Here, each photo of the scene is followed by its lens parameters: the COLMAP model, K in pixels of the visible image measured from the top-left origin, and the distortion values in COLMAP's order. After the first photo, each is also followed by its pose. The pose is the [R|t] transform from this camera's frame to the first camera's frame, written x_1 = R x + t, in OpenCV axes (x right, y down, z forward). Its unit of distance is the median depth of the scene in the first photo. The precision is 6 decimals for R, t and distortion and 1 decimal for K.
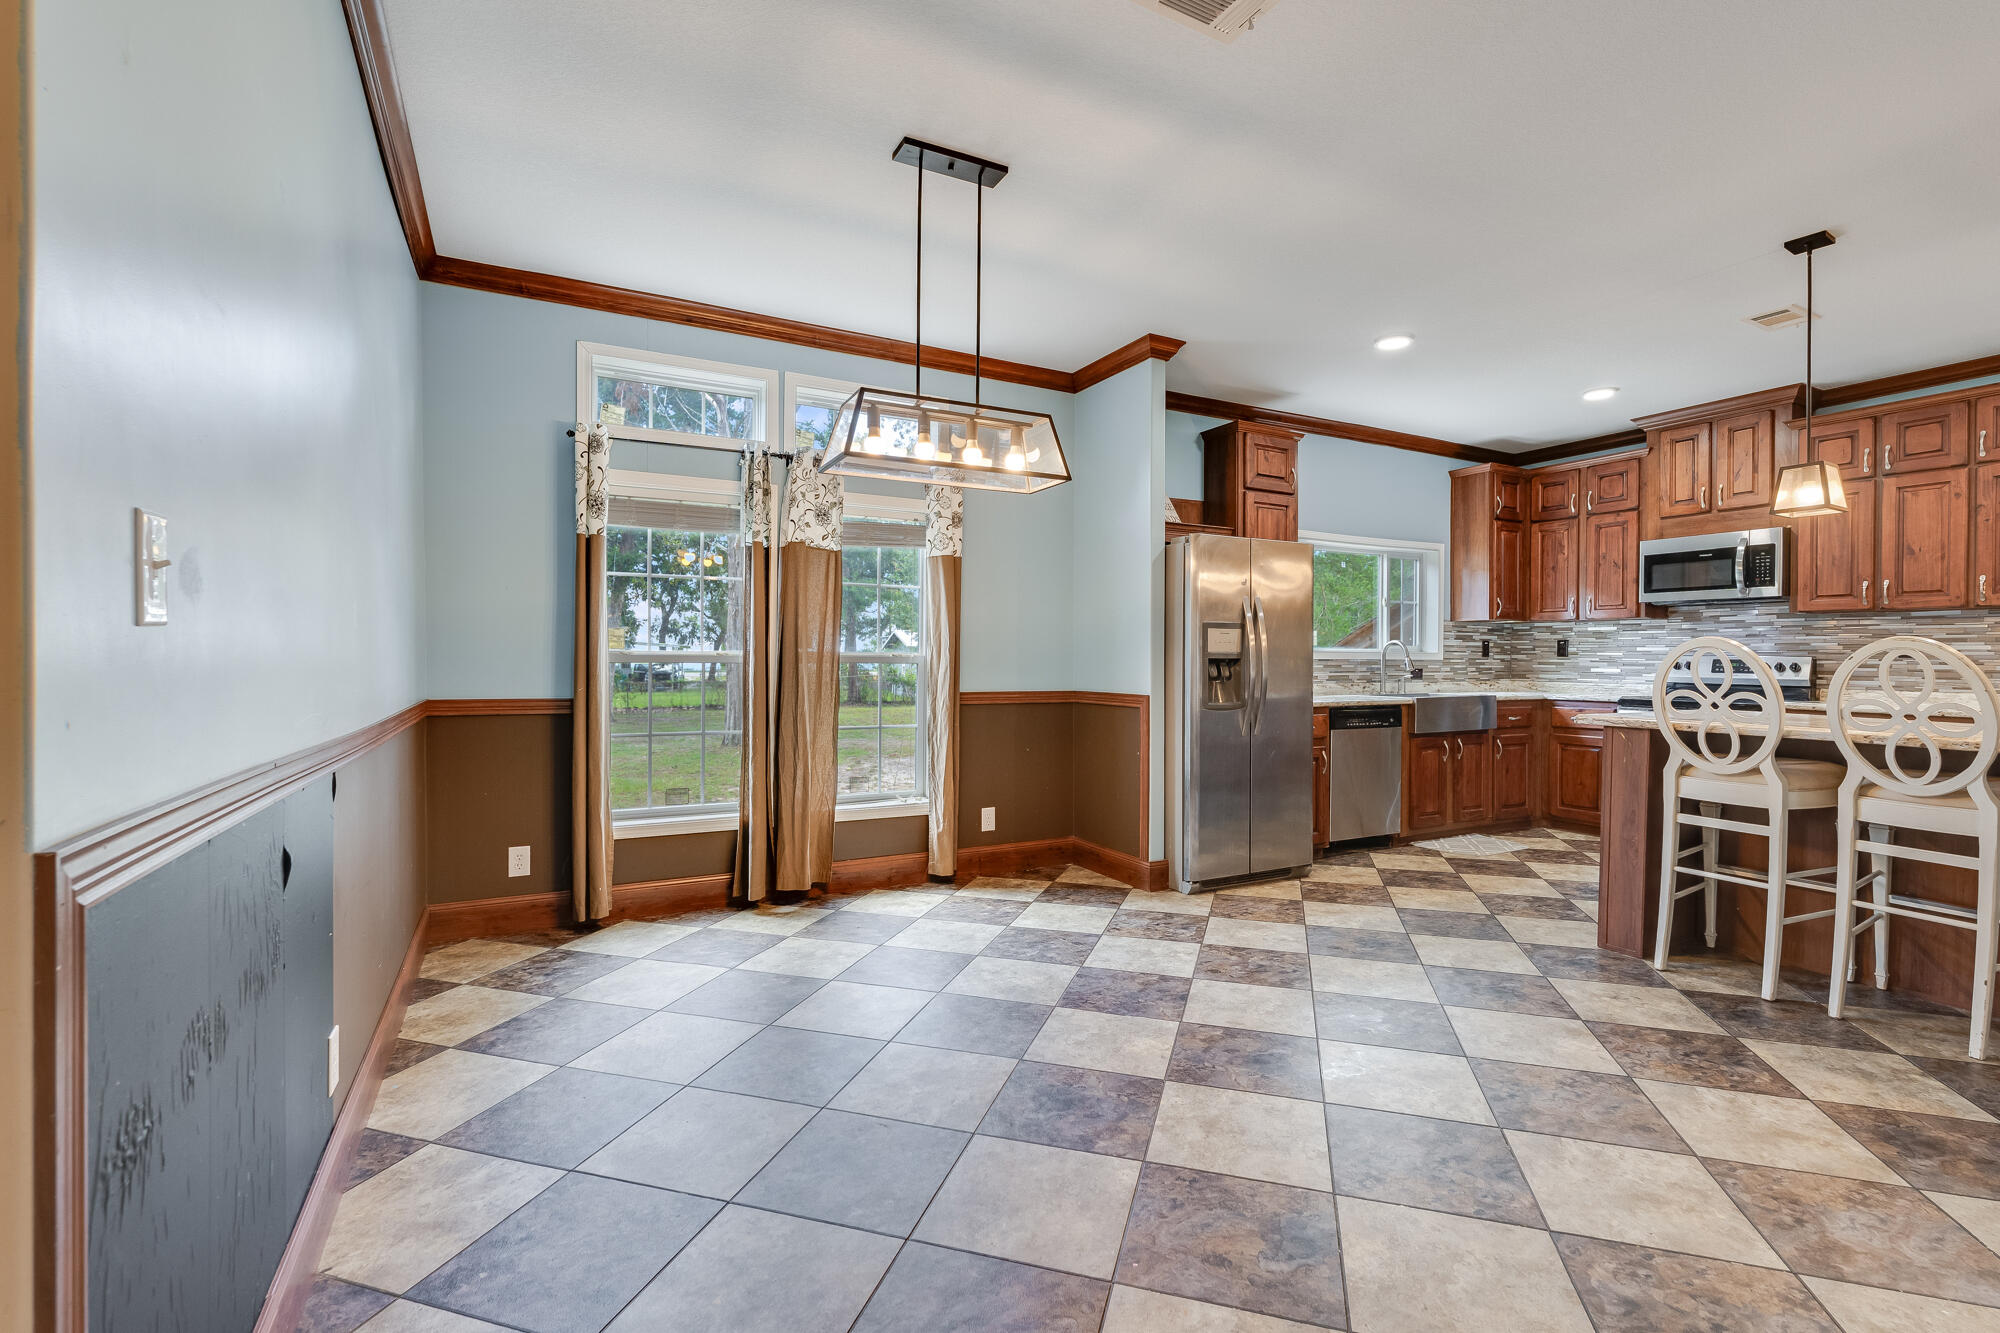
lens RADIAL K [[895.2, 0, 1006.5], [0, 895.2, 643.0], [0, 0, 1]] dist [-0.001255, 0.000606]
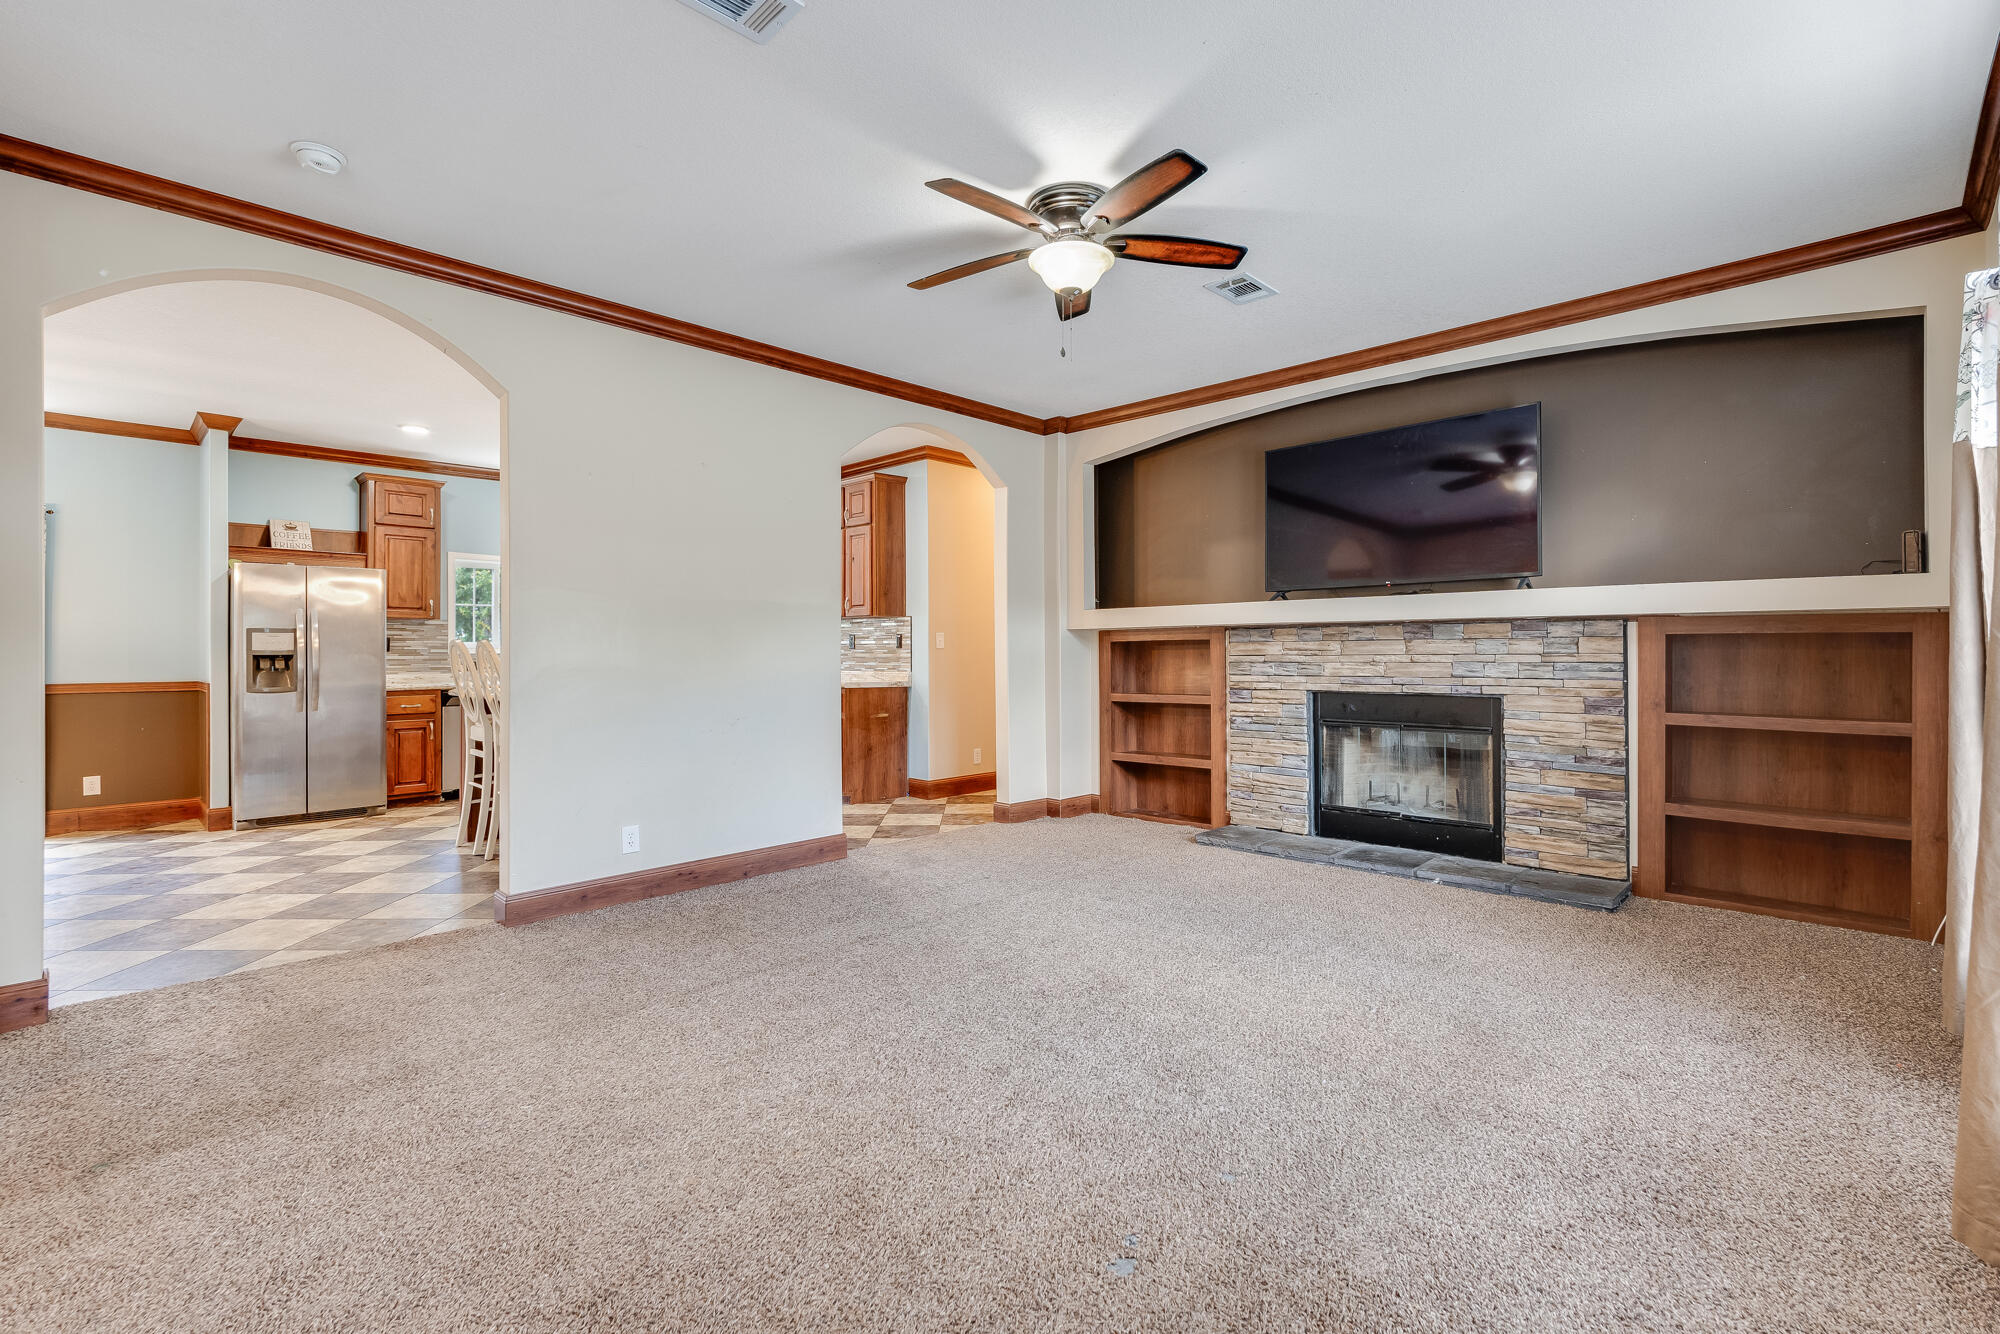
lens RADIAL K [[895.2, 0, 1006.5], [0, 895.2, 643.5], [0, 0, 1]] dist [-0.001255, 0.000606]
pose [[0.952632, -0.007940, 0.304020, 0.834784], [0.005371, 0.999942, 0.009284, -0.006160], [-0.304077, -0.007212, 0.952620, -0.586378]]
